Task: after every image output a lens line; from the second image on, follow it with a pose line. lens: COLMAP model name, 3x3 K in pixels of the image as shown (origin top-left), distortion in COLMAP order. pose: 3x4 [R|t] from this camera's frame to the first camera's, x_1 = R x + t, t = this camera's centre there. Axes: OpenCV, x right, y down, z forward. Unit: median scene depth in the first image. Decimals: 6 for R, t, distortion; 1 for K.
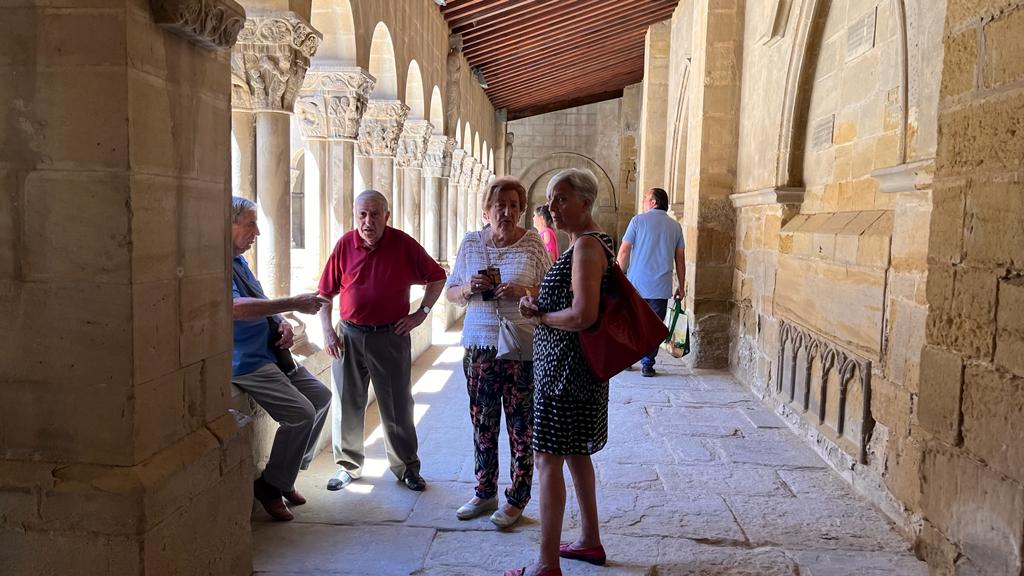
lens RADIAL K [[791.9, 0, 510.1], [0, 791.9, 303.1], [0, 0, 1]] dist [0.071929, -0.099428]
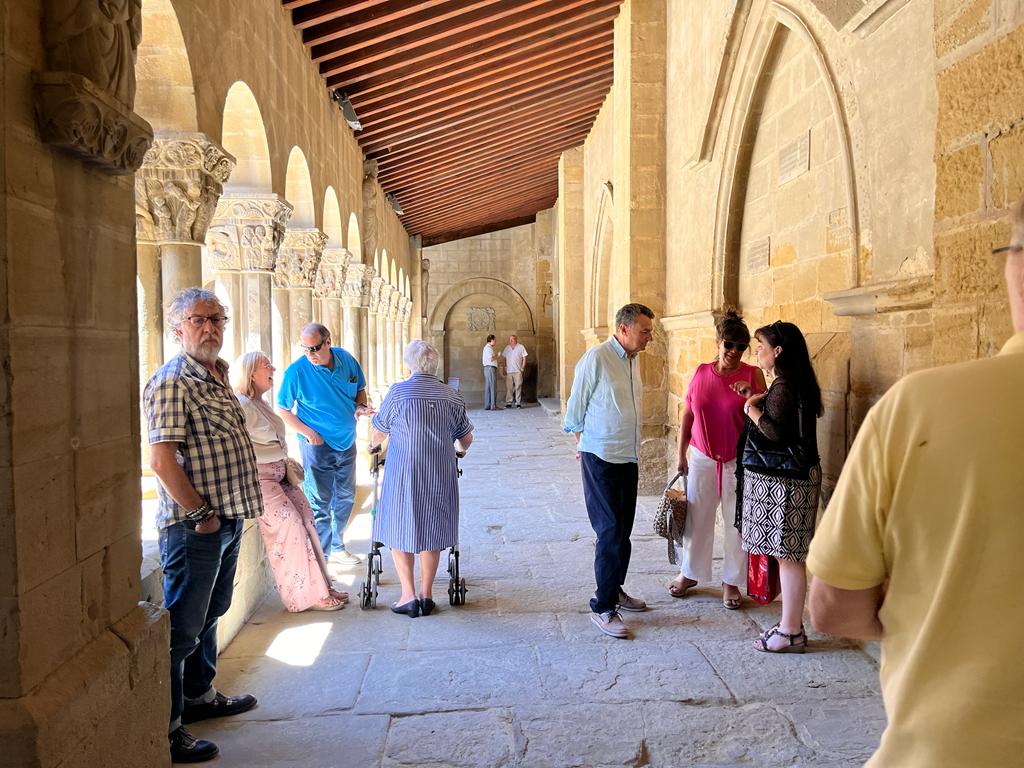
lens RADIAL K [[781.1, 0, 514.3], [0, 781.1, 380.3], [0, 0, 1]] dist [0.073192, -0.107891]
pose [[0.991634, -0.038577, 0.123180, -0.041031], [0.045257, 0.997626, -0.051897, -0.024566], [-0.120886, 0.057038, 0.991026, 0.089682]]
